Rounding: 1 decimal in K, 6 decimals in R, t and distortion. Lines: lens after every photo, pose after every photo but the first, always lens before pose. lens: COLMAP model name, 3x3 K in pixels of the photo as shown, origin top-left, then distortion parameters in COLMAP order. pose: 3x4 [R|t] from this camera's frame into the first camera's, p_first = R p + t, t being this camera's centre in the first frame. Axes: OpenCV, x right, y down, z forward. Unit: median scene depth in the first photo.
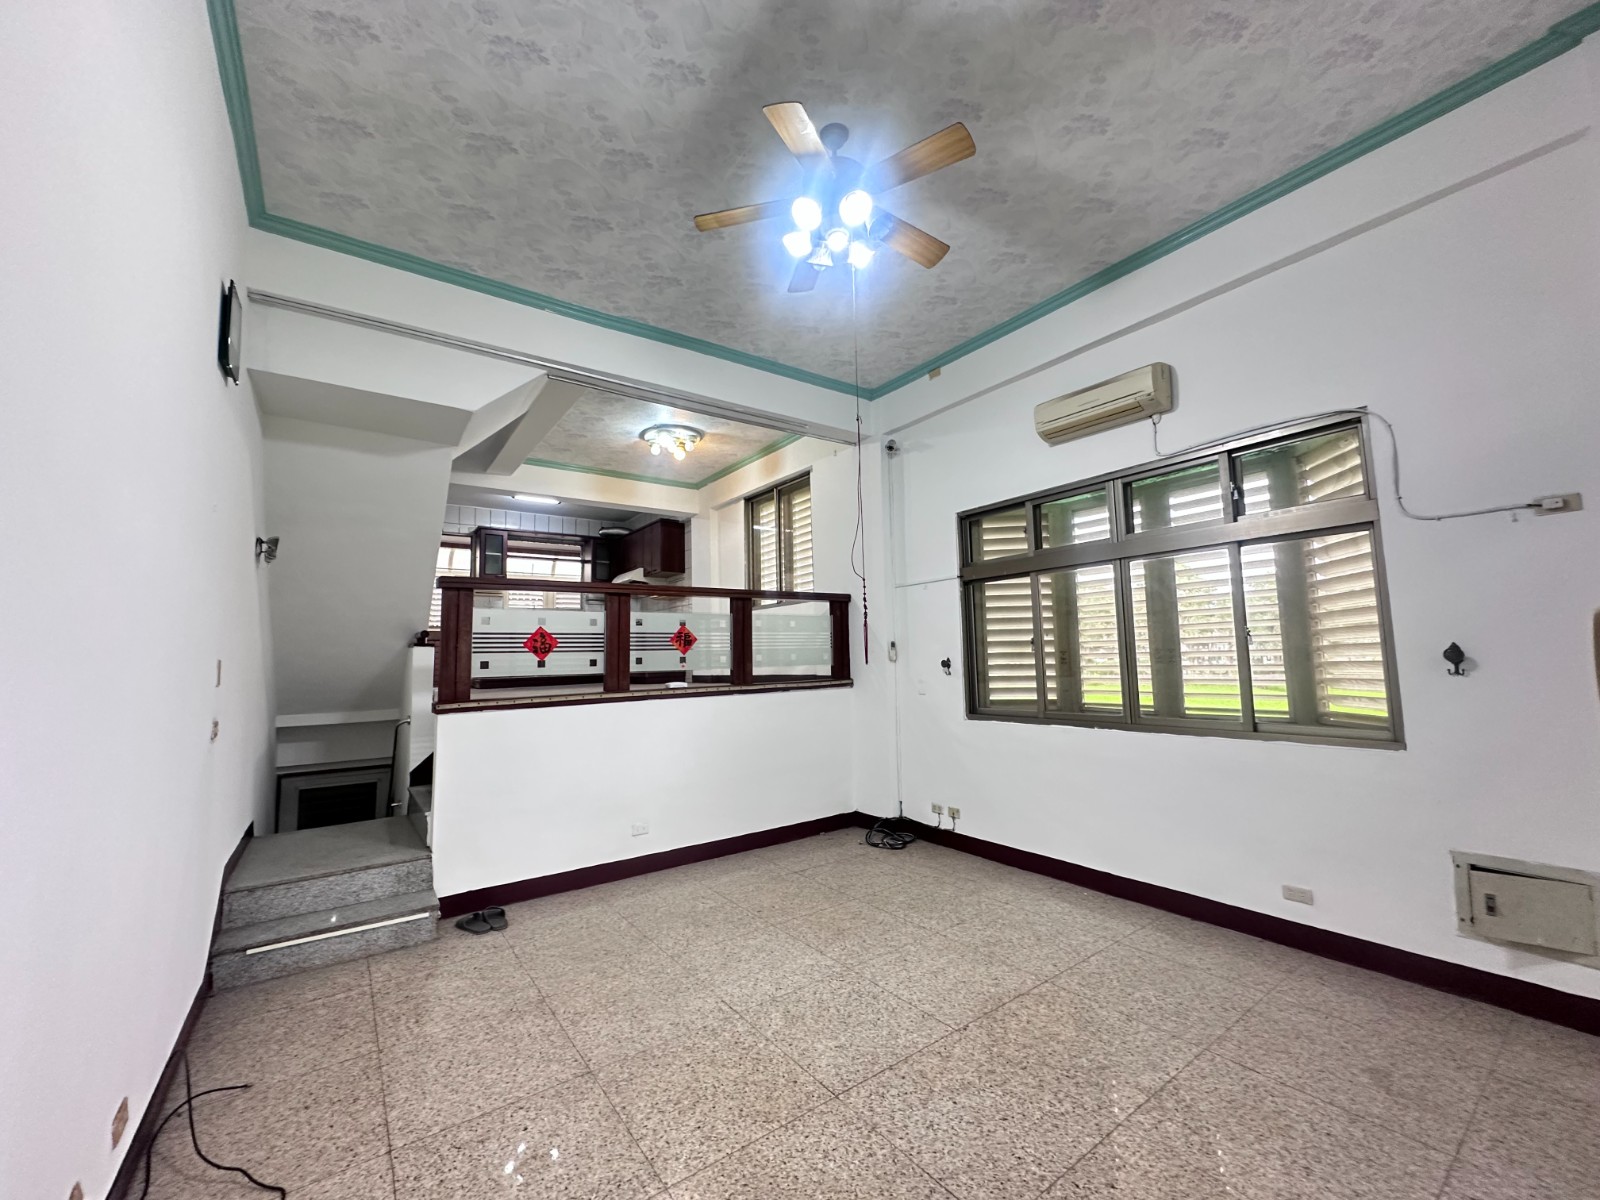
lens RADIAL K [[638.6, 0, 799.0], [0, 638.6, 600.0], [0, 0, 1]] dist [-0.001822, 0.000075]
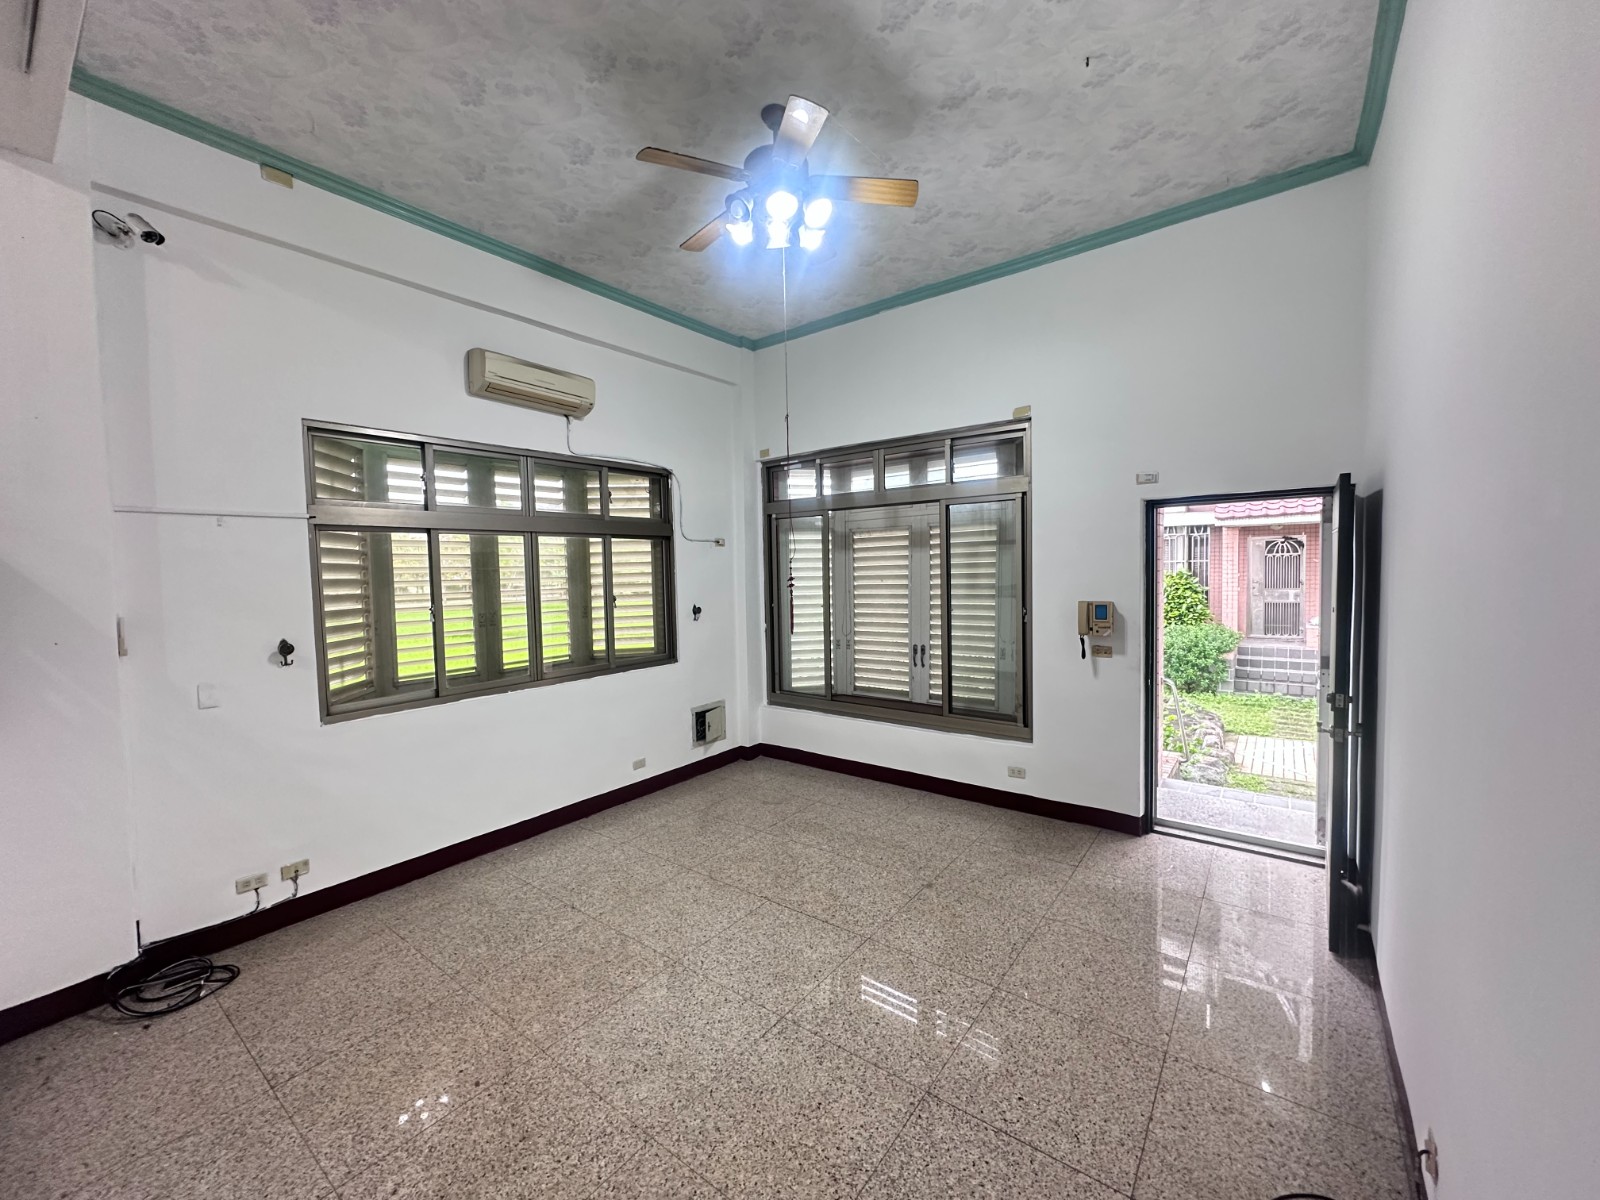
lens RADIAL K [[638.6, 0, 798.3], [0, 638.6, 601.1], [0, 0, 1]] dist [-0.001822, 0.000075]
pose [[-0.291439, -0.017972, 0.956420, -0.682913], [-0.061729, 0.998093, -0.000055, 0.025391], [-0.954596, -0.059055, -0.291993, 0.891017]]
